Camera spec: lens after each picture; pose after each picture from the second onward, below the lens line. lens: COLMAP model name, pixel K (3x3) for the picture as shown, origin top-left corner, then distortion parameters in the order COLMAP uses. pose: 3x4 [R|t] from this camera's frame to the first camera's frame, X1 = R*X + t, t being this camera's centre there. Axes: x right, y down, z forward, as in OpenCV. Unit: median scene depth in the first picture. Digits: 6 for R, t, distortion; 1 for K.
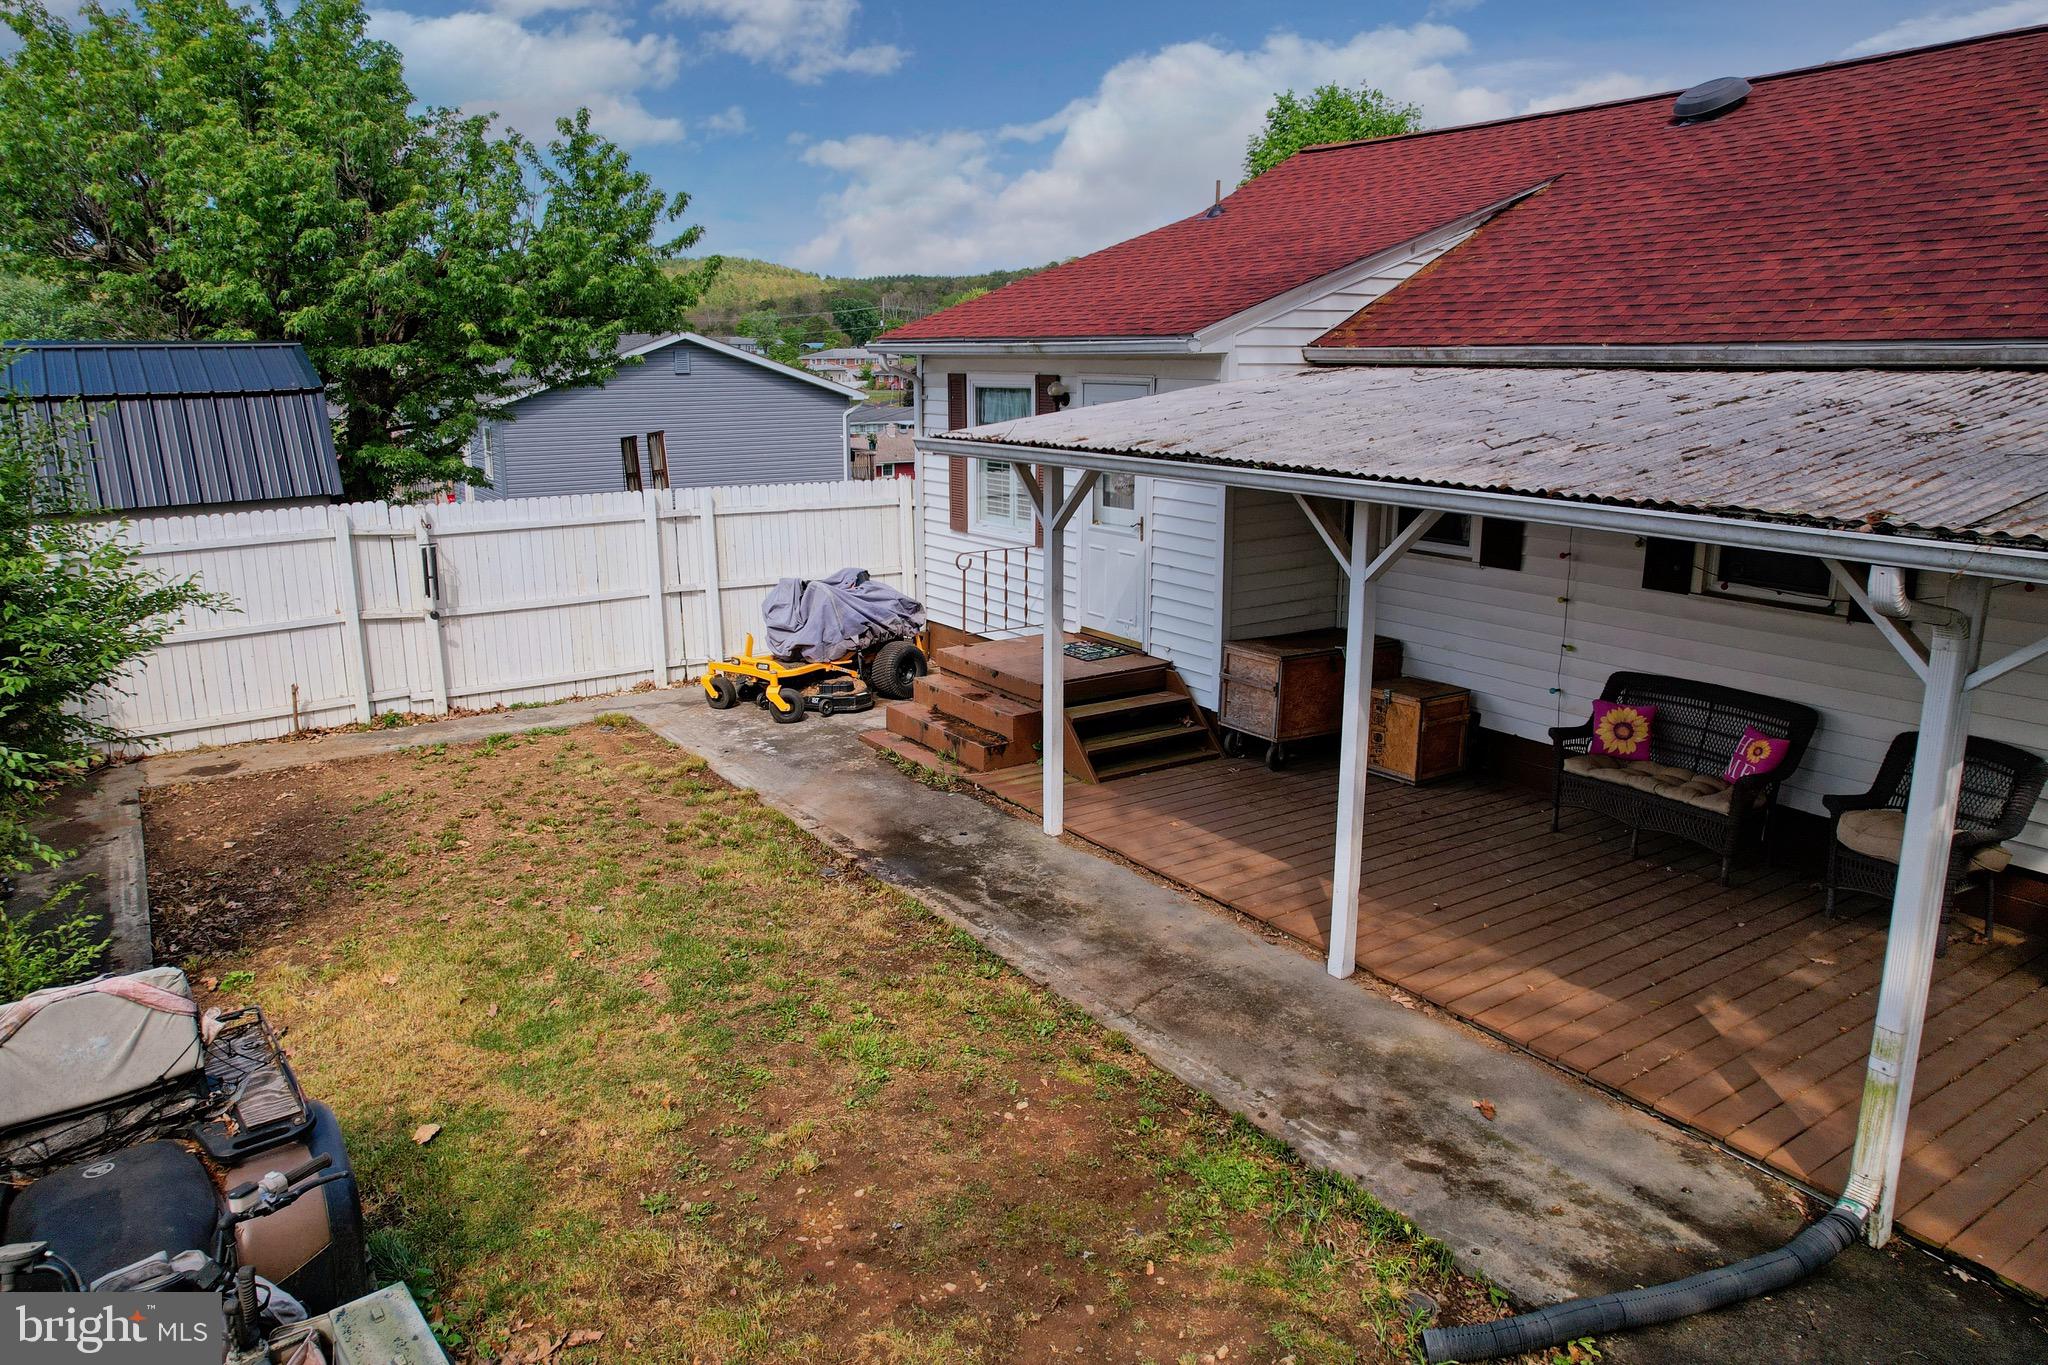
lens RADIAL K [[1339.9, 0, 1024.0], [0, 1339.9, 682.5], [0, 0, 1]] dist [-0.045663, 0.002223]
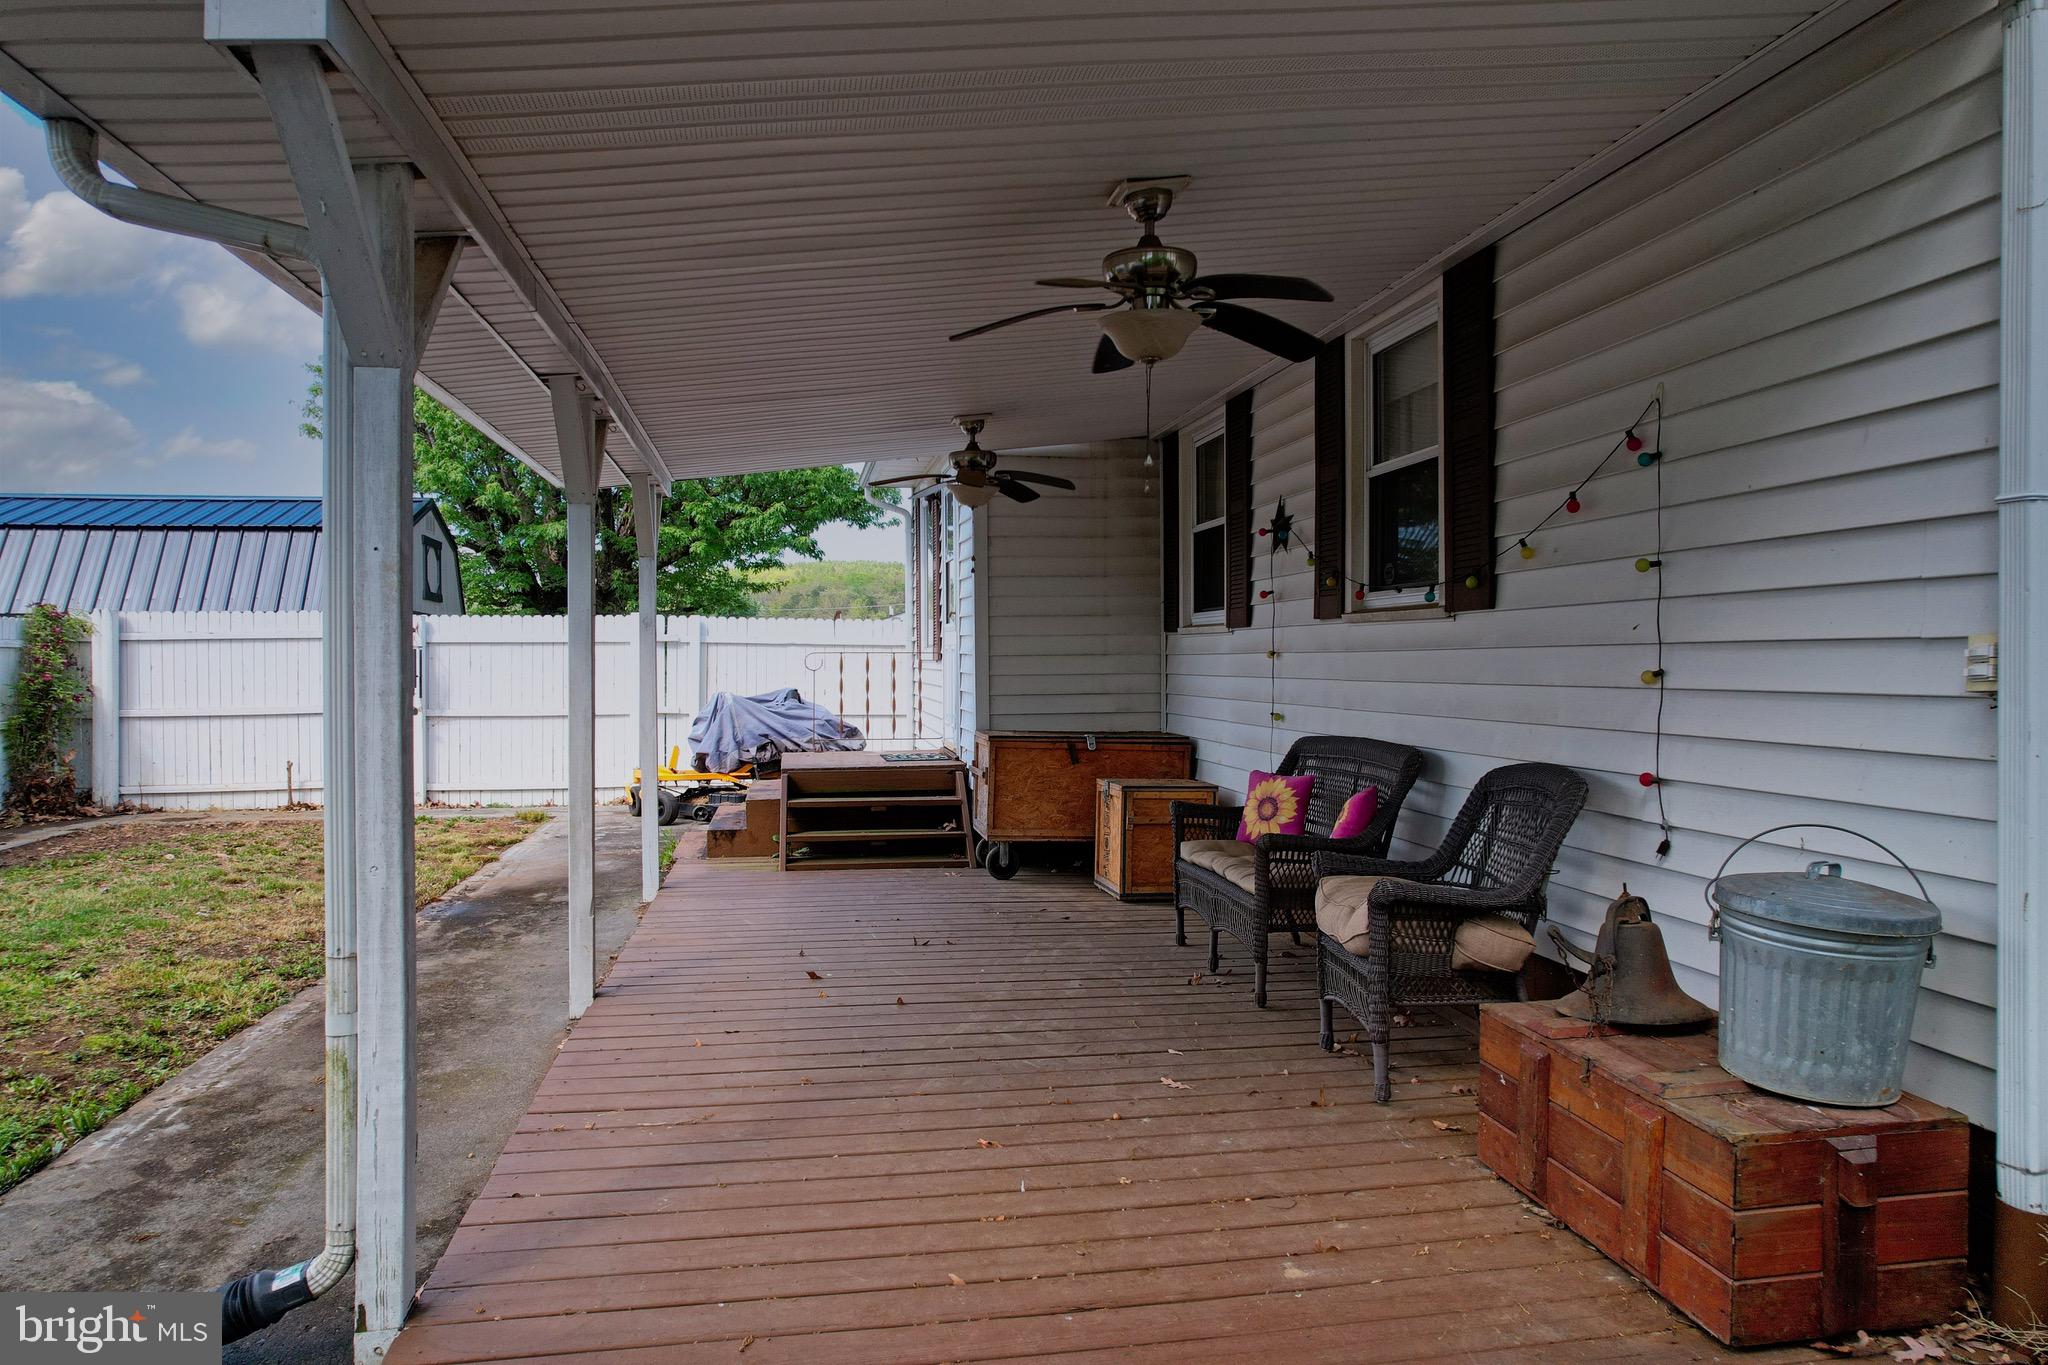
lens RADIAL K [[1303.3, 0, 1024.0], [0, 1303.3, 682.5], [0, 0, 1]] dist [-0.039012, 0.003251]
pose [[0.919654, 0.008710, -0.392632, 0.514723], [-0.090980, 0.977282, -0.191421, 0.099187], [0.382045, 0.211762, 0.899555, 0.252102]]
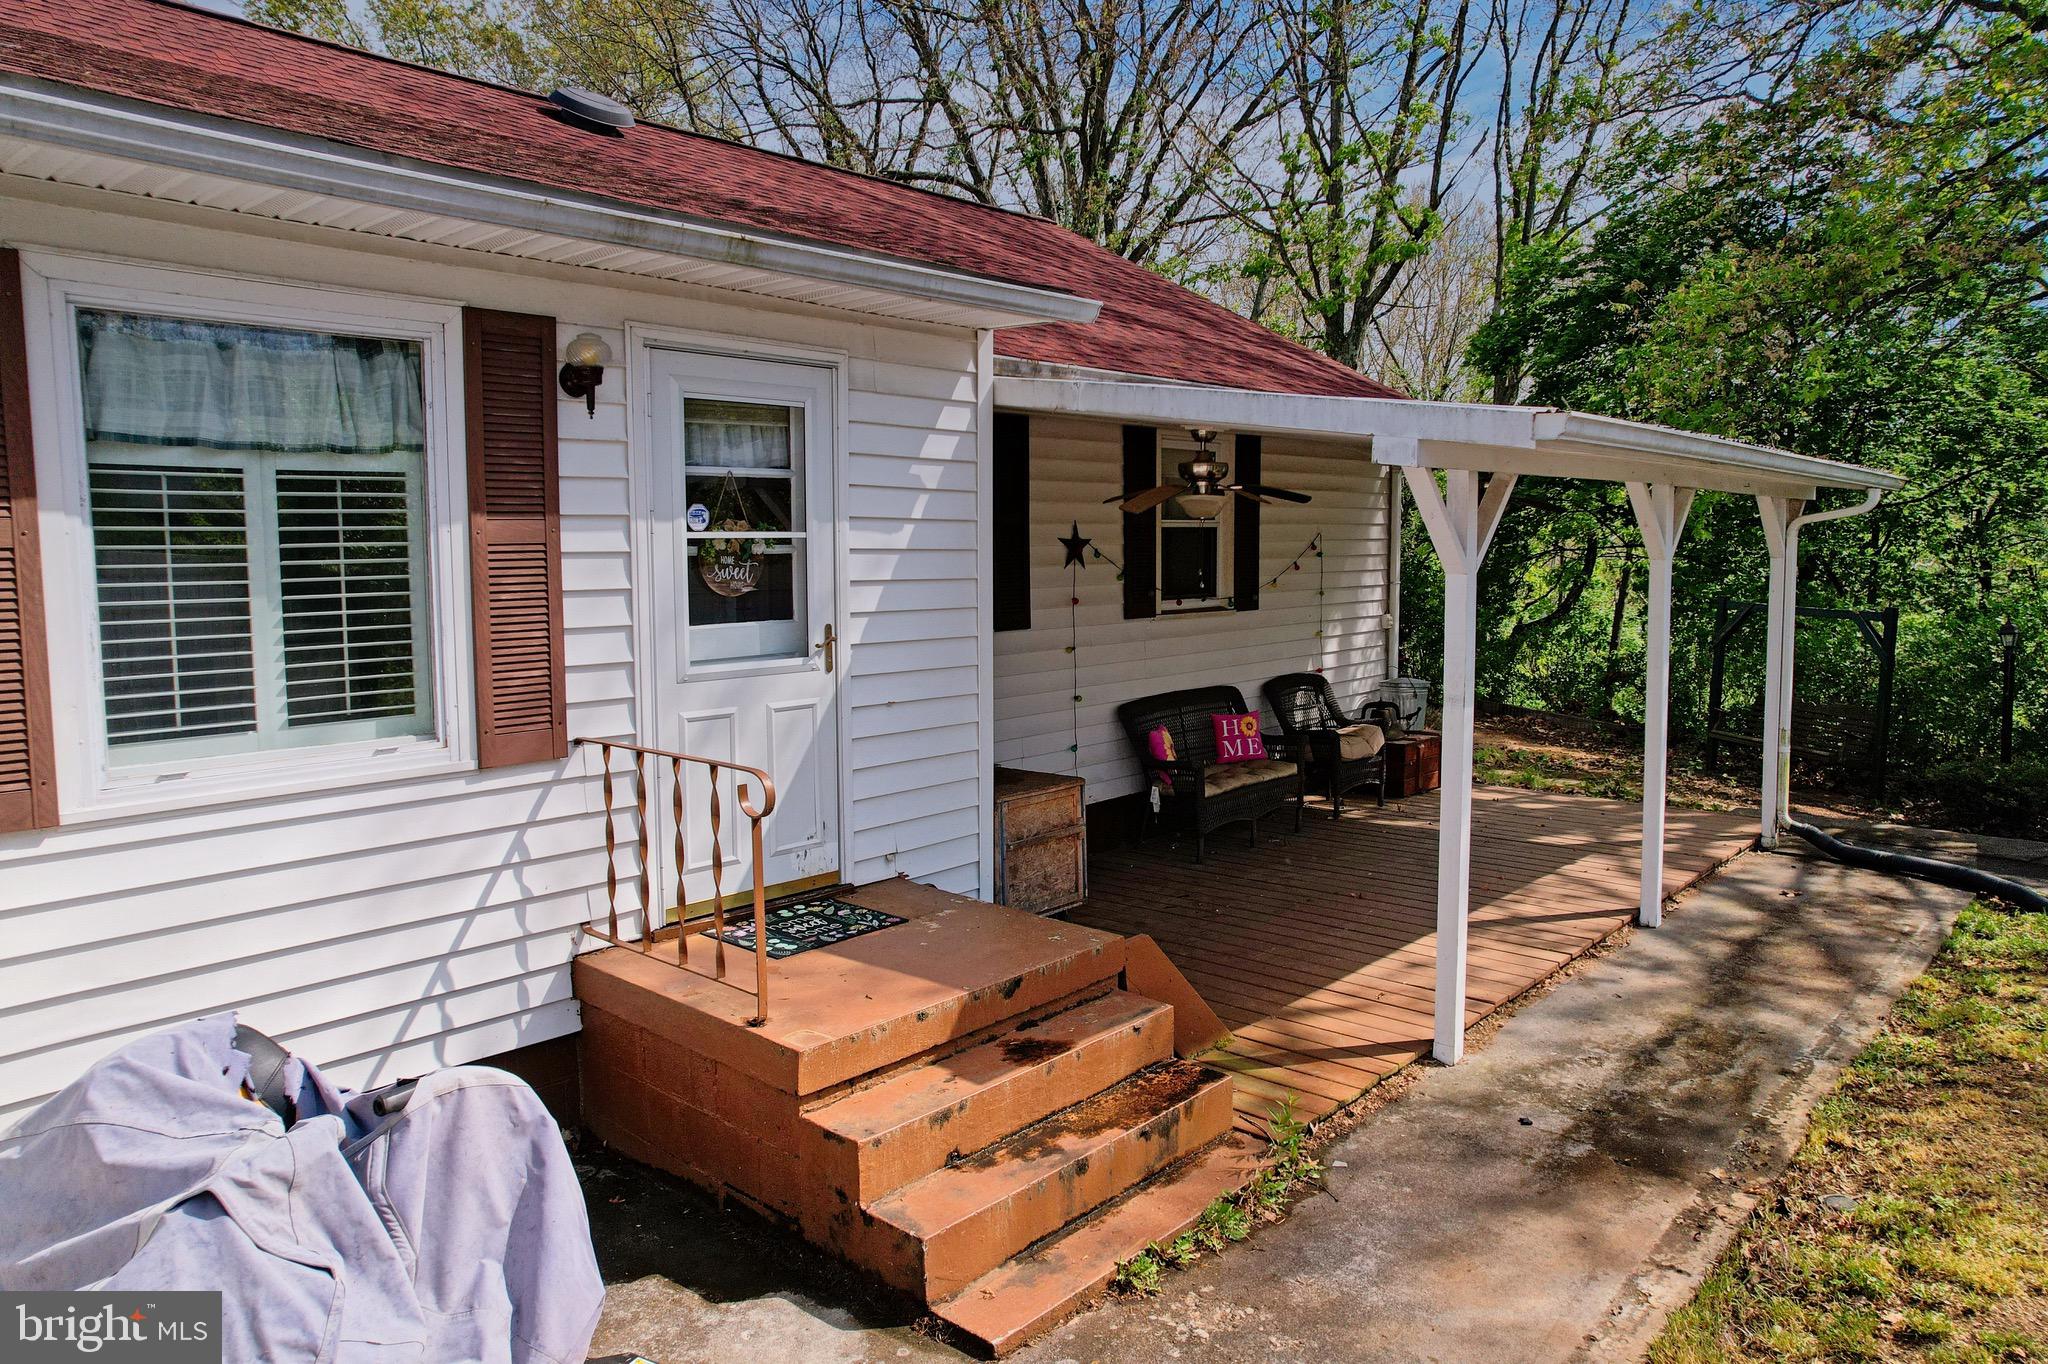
lens RADIAL K [[1339.9, 0, 1024.0], [0, 1339.9, 682.0], [0, 0, 1]] dist [-0.045663, 0.002223]
pose [[-0.238487, -0.104709, 0.965484, -0.455576], [0.225115, 0.961131, 0.159843, -0.179453], [-0.944694, 0.255465, -0.205646, 1.116592]]
